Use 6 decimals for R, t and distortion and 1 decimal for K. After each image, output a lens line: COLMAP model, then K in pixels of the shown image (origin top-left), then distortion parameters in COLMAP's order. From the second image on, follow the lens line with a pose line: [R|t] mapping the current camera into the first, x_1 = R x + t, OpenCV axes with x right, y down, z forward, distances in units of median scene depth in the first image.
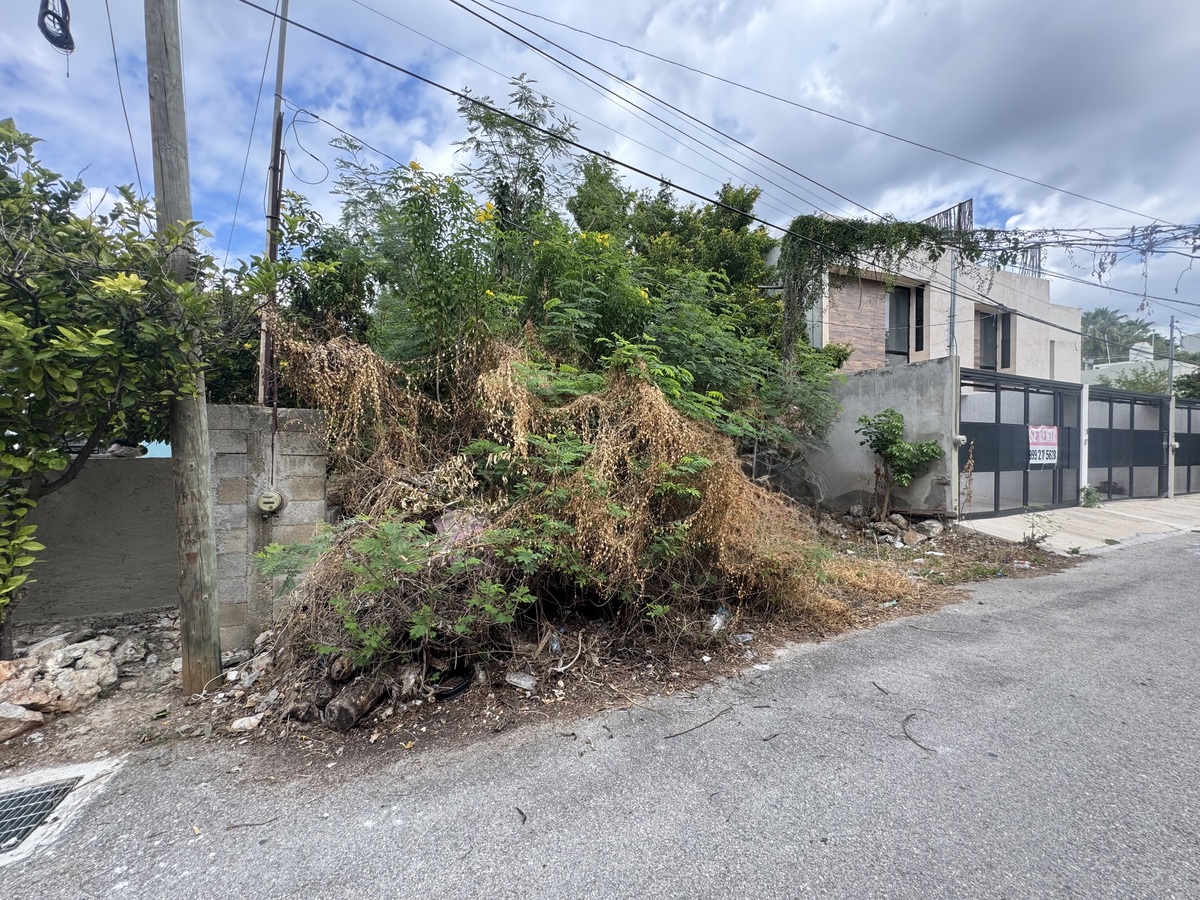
lens RADIAL K [[478.6, 0, 599.2], [0, 478.6, 449.2], [0, 0, 1]] dist [-0.002959, 0.000186]
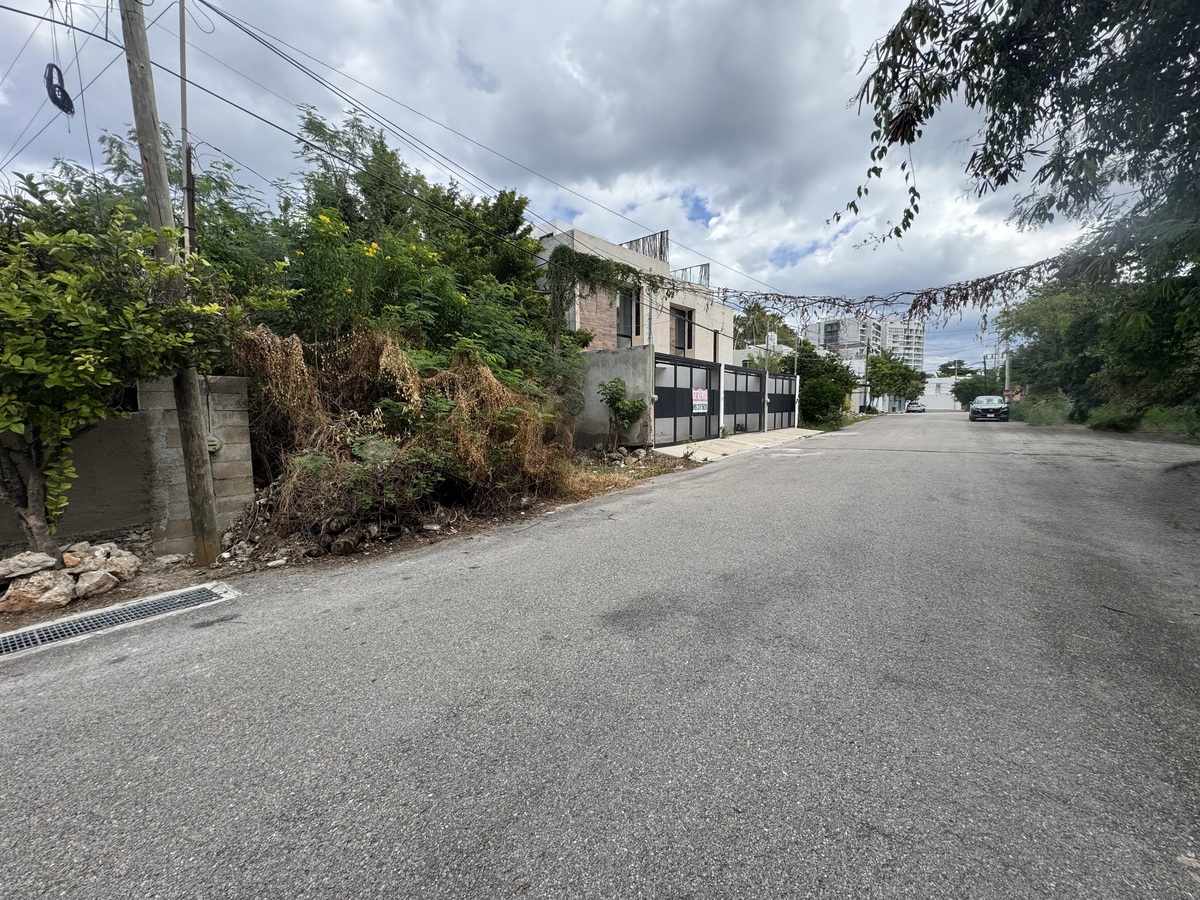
lens RADIAL K [[478.6, 0, 599.2], [0, 478.6, 449.2], [0, 0, 1]] dist [-0.002959, 0.000186]
pose [[0.886630, -0.054151, 0.459298, -0.187307], [0.016194, 0.996148, 0.086184, 0.012582], [-0.462195, -0.068975, 0.884092, -0.410745]]
